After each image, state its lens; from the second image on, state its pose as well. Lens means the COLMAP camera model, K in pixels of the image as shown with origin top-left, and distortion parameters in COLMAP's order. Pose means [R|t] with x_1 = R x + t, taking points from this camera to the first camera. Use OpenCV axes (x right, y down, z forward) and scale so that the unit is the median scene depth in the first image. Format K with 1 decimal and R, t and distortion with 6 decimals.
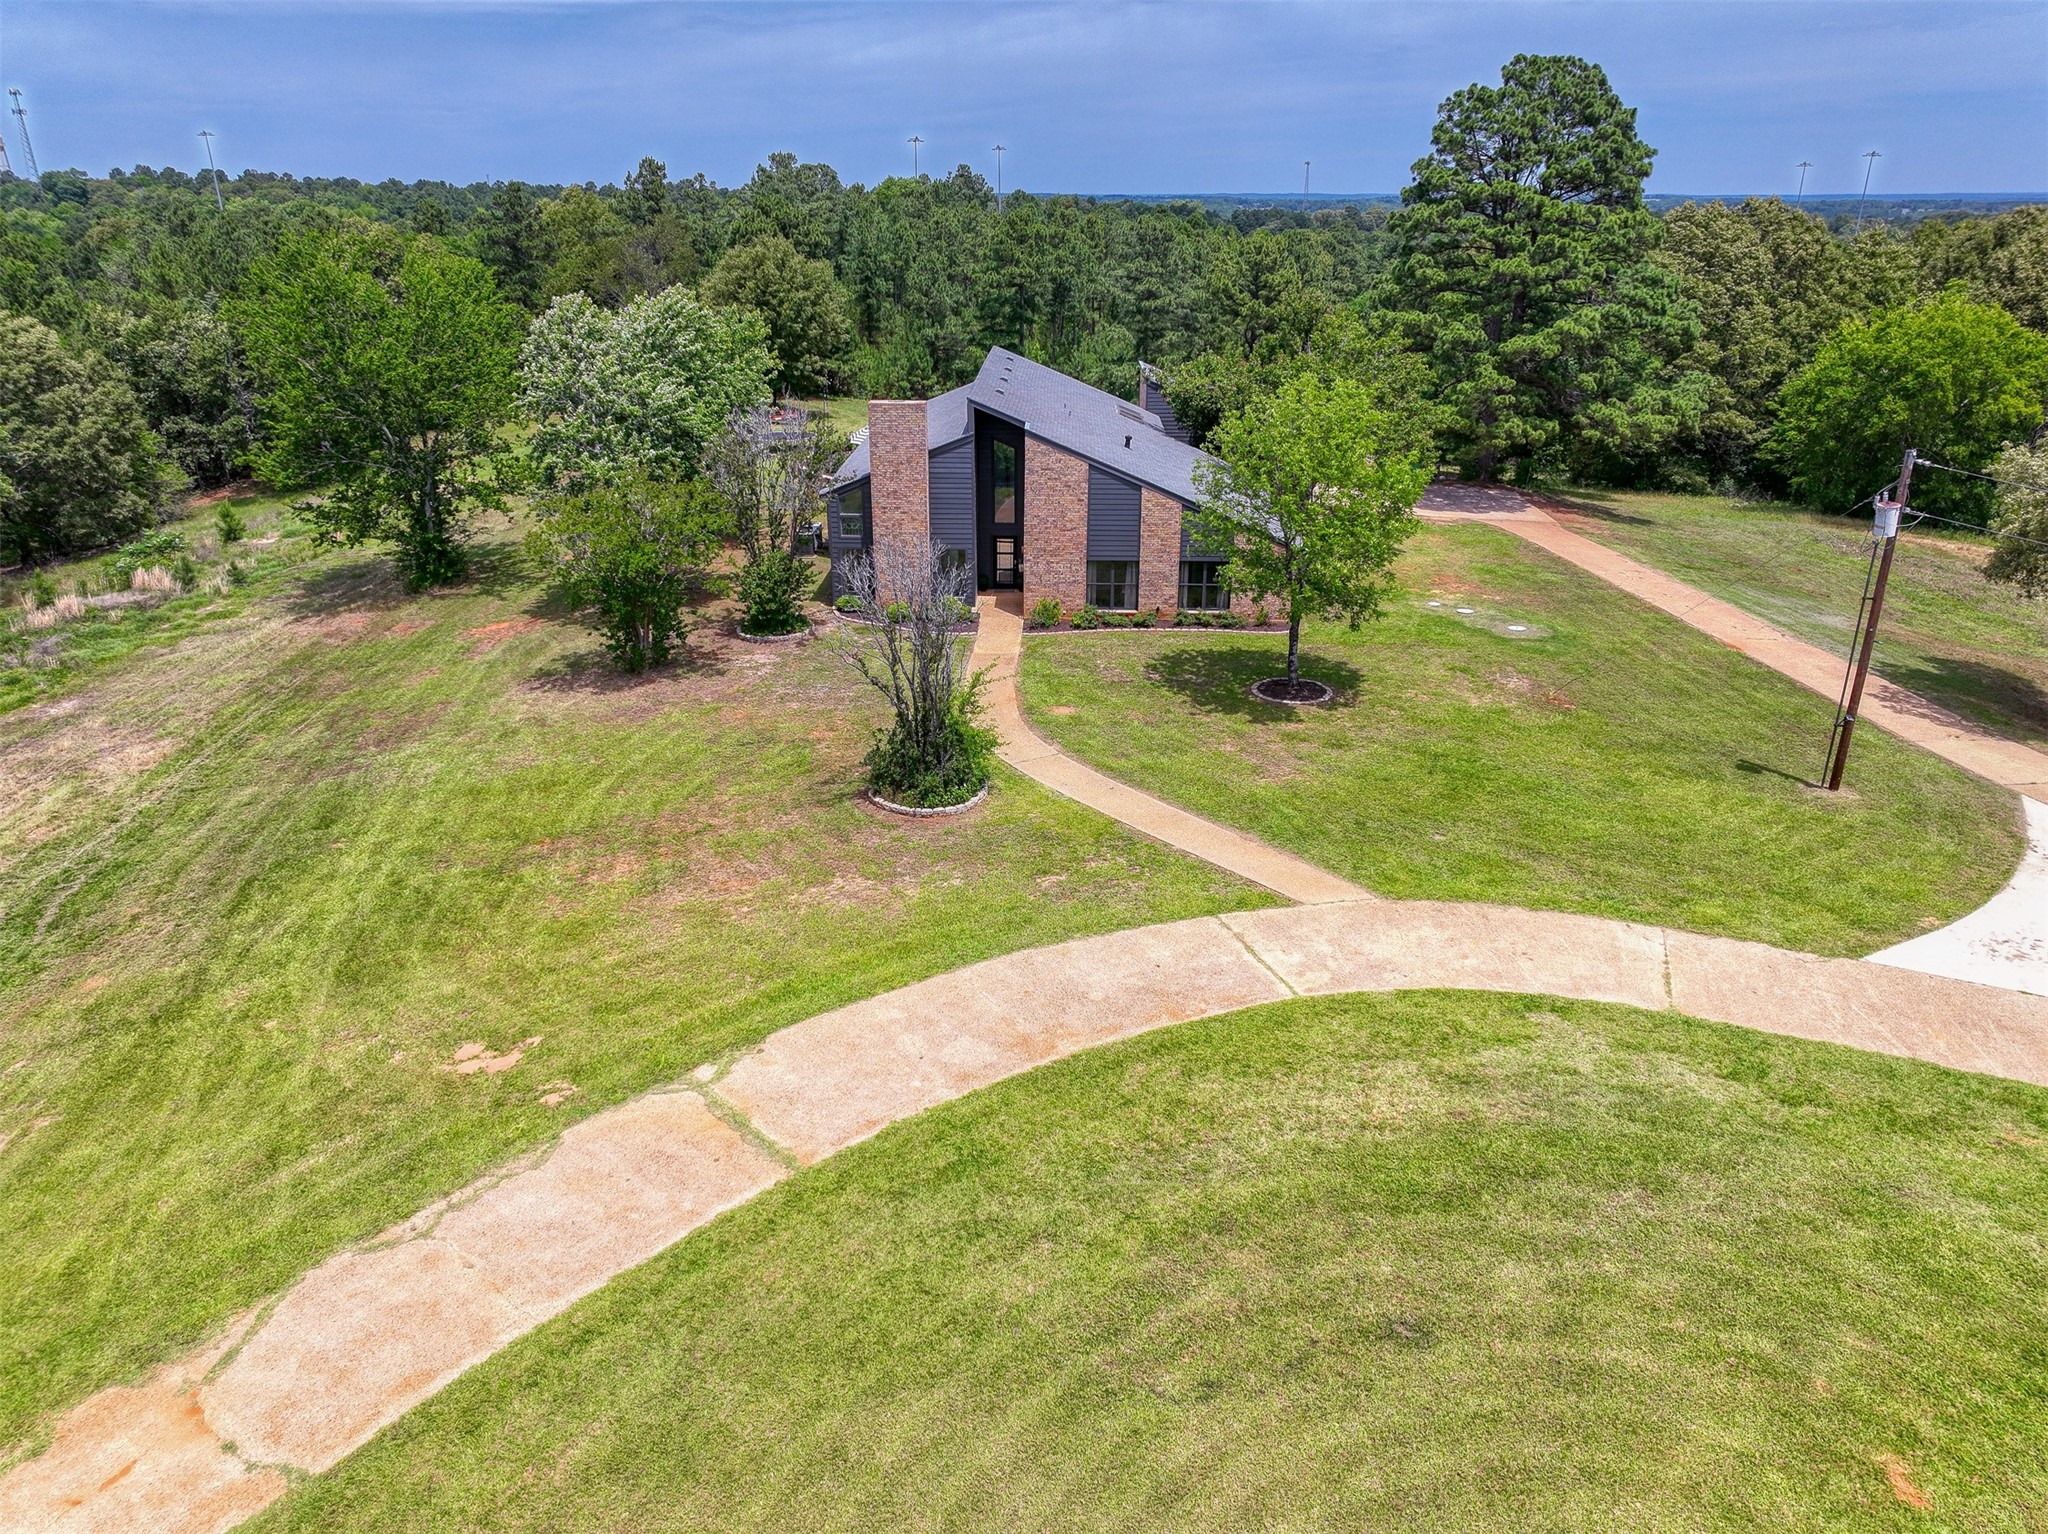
lens RADIAL K [[1459.7, 0, 1027.7], [0, 1459.7, 771.4], [0, 0, 1]] dist [-0.004625, 0.029345]
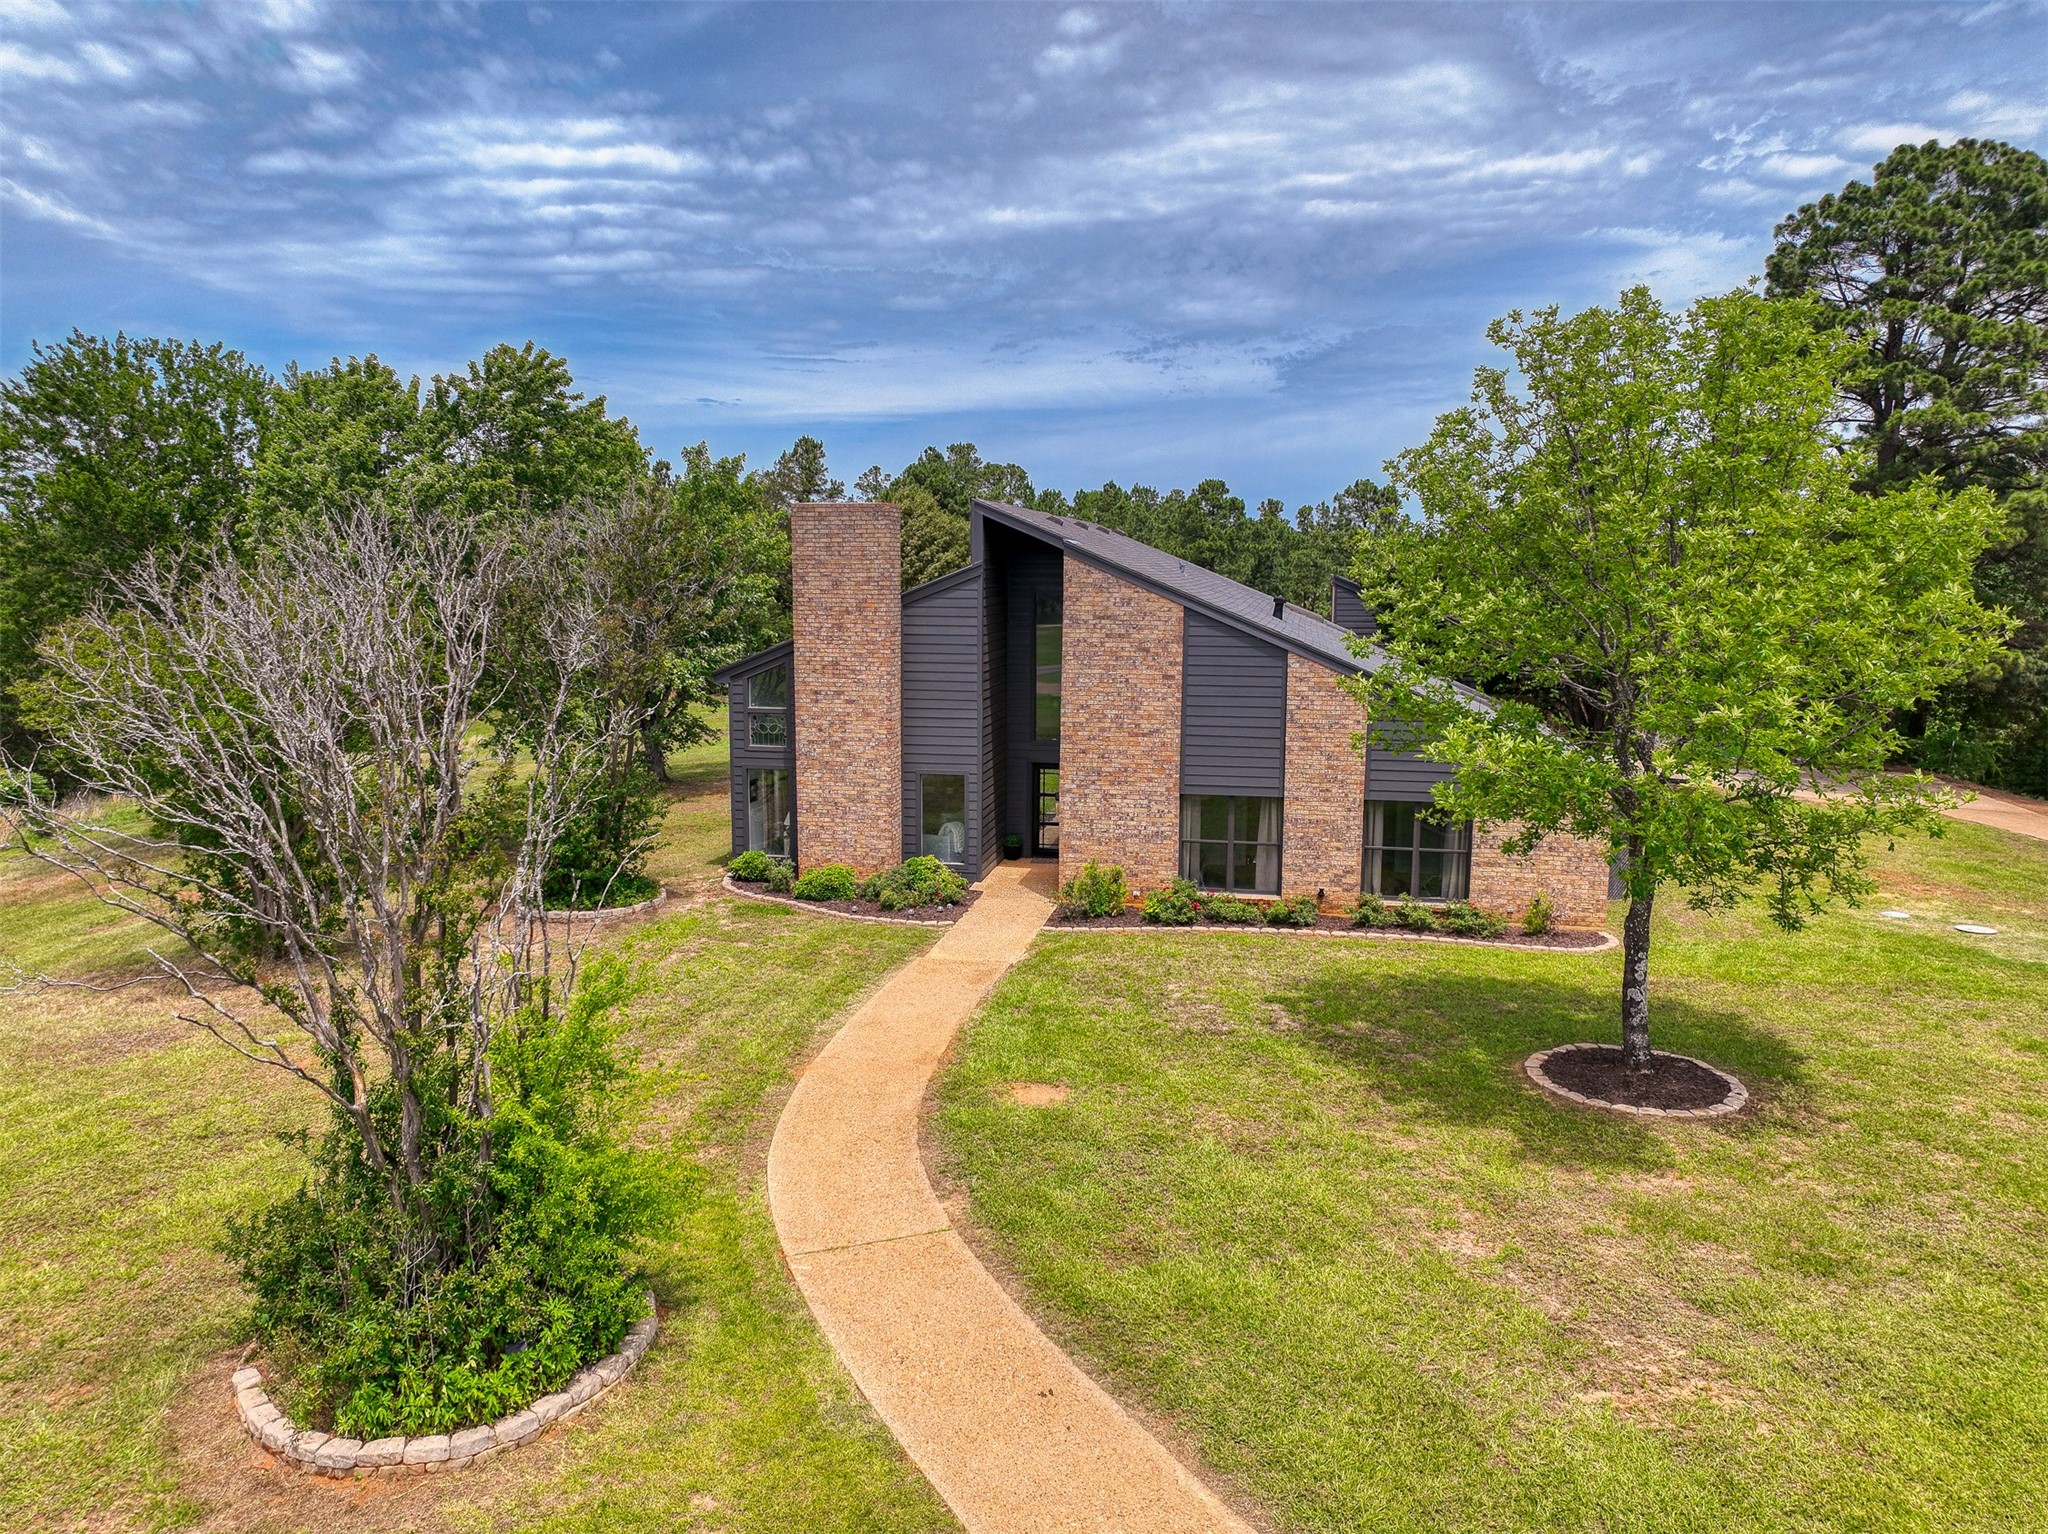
lens RADIAL K [[1459.7, 0, 1011.8], [0, 1459.7, 764.0], [0, 0, 1]] dist [-0.004625, 0.029345]
pose [[0.985244, 0.024070, -0.169454, 0.070446], [-0.064409, 0.969423, -0.236792, -0.029260], [0.158573, 0.244212, 0.956669, 0.503790]]
